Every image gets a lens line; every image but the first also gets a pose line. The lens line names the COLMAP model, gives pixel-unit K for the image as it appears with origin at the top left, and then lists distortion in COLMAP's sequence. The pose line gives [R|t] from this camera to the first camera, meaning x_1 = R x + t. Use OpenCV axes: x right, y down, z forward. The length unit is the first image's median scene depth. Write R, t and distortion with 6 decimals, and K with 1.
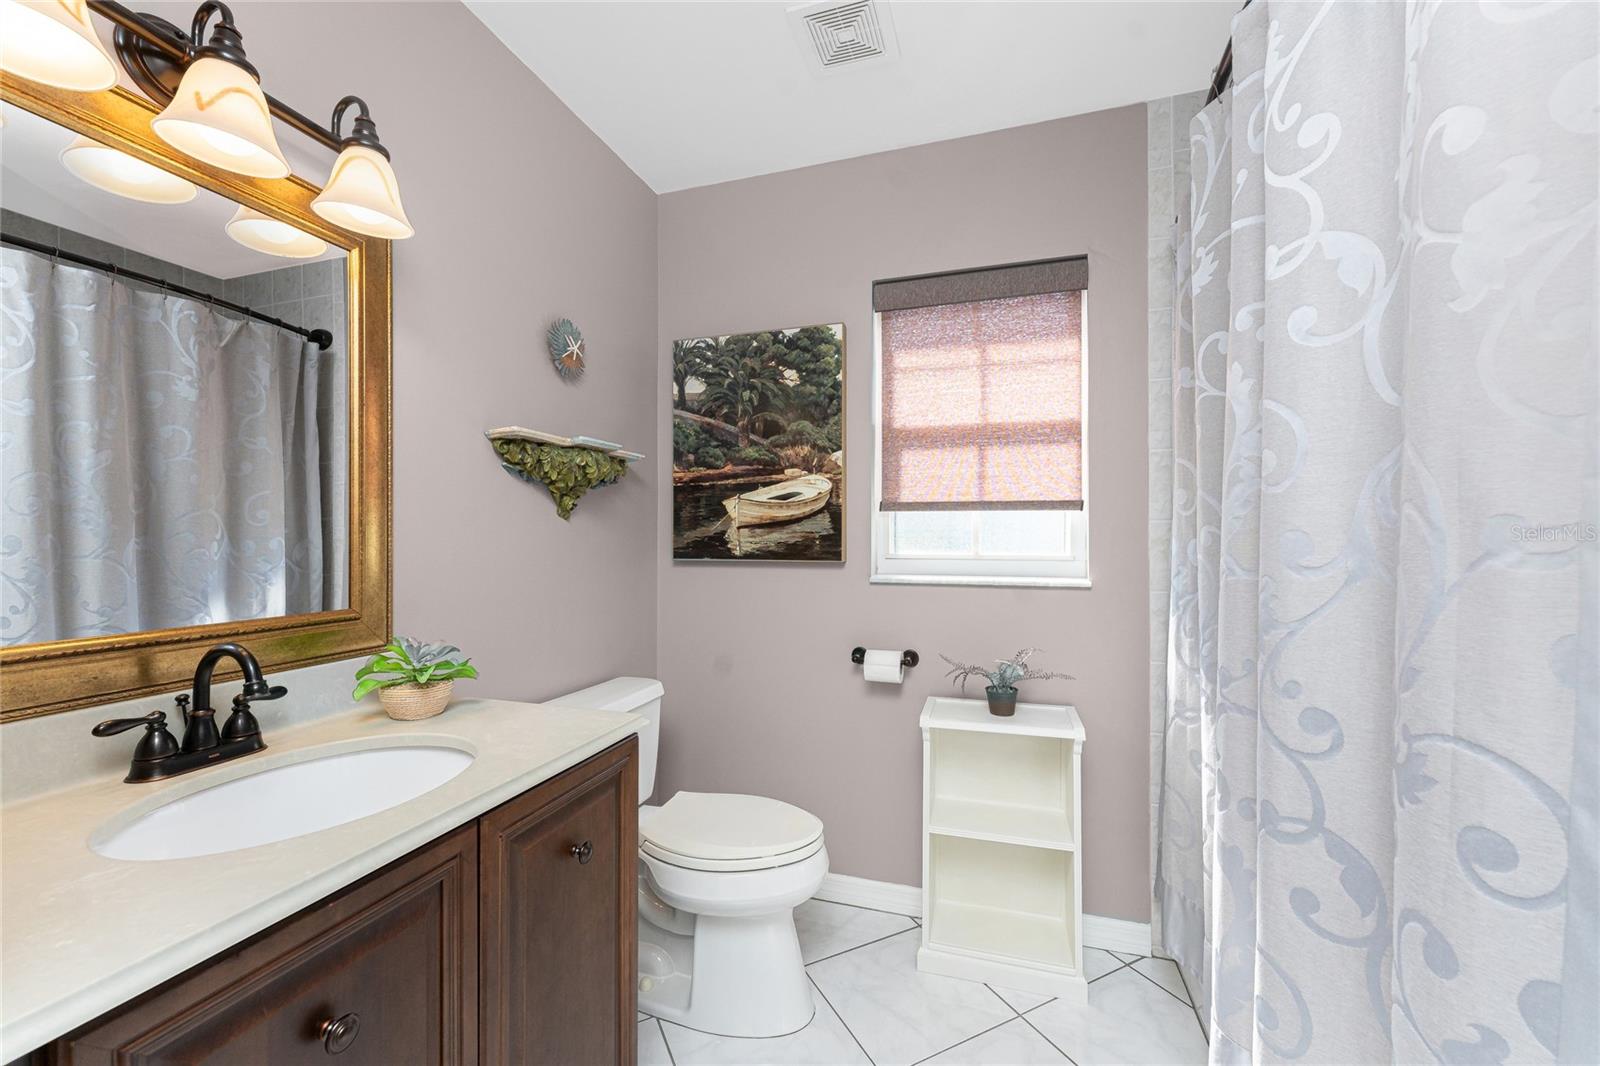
lens RADIAL K [[635.6, 0, 797.6], [0, 635.6, 535.0], [0, 0, 1]] dist [0.000112, 0.000184]
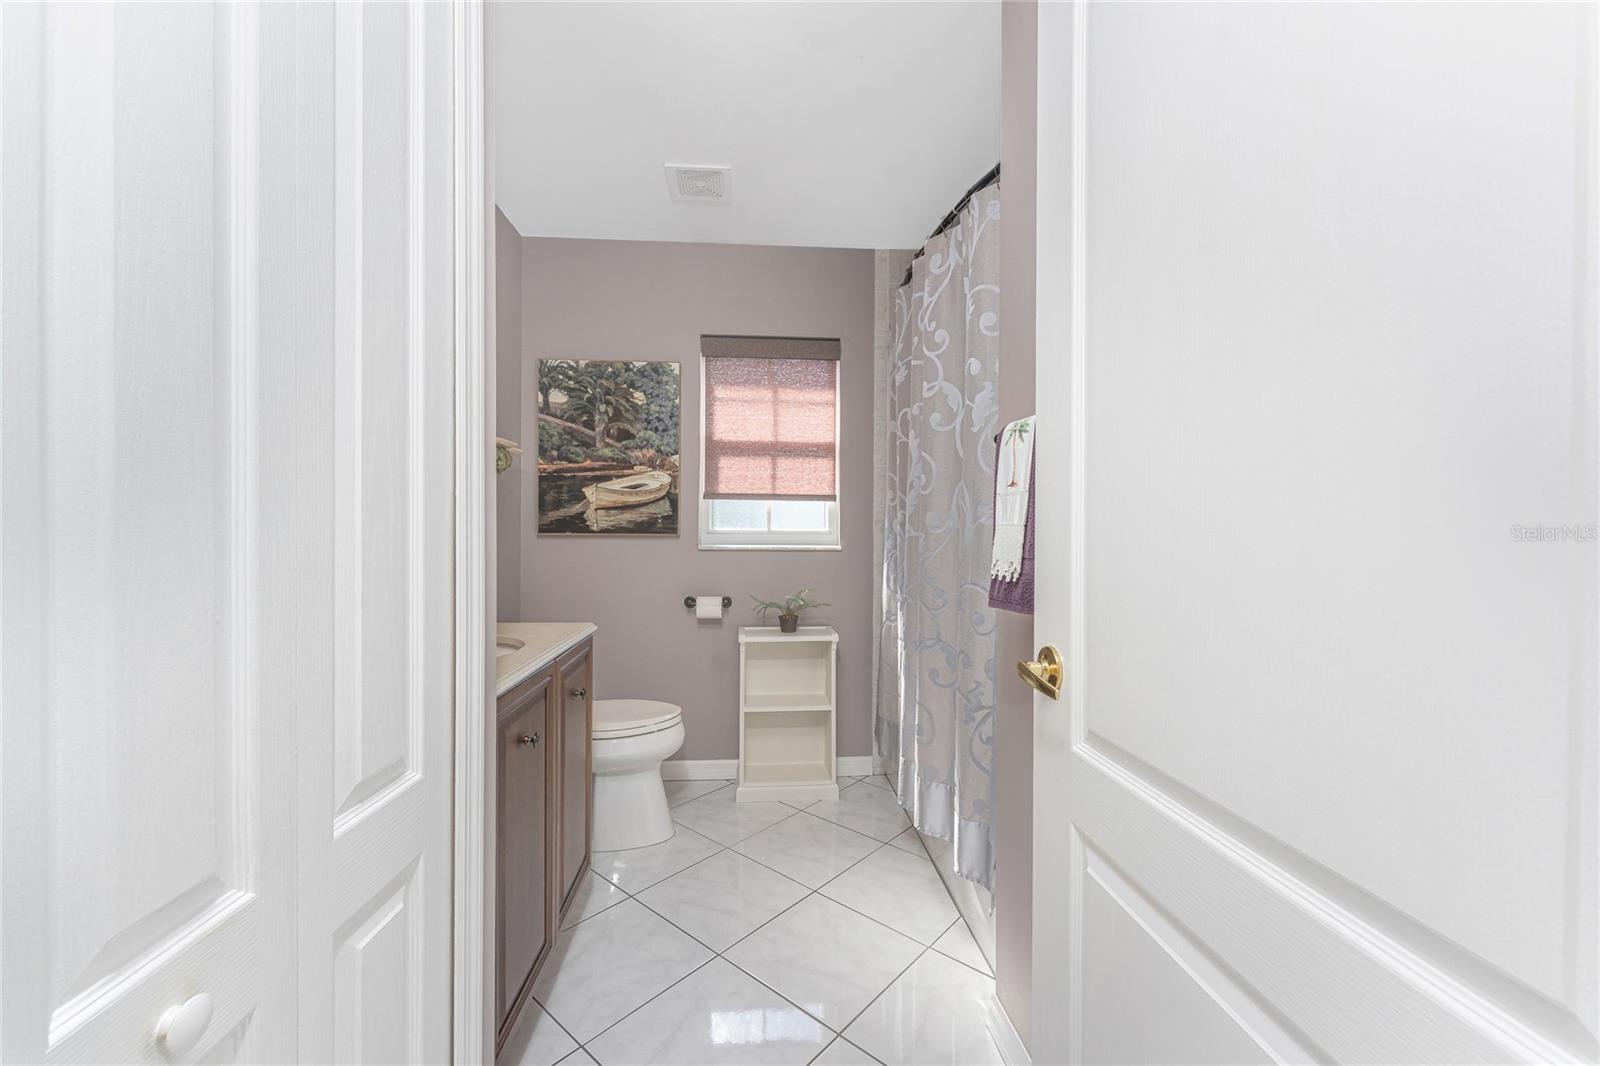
lens RADIAL K [[635.6, 0, 797.6], [0, 635.6, 535.0], [0, 0, 1]] dist [0.000112, 0.000184]
pose [[0.924326, 0.001540, 0.381600, -0.216136], [-0.006930, 0.999895, 0.012752, 0.022445], [-0.381541, -0.014432, 0.924239, -0.376998]]
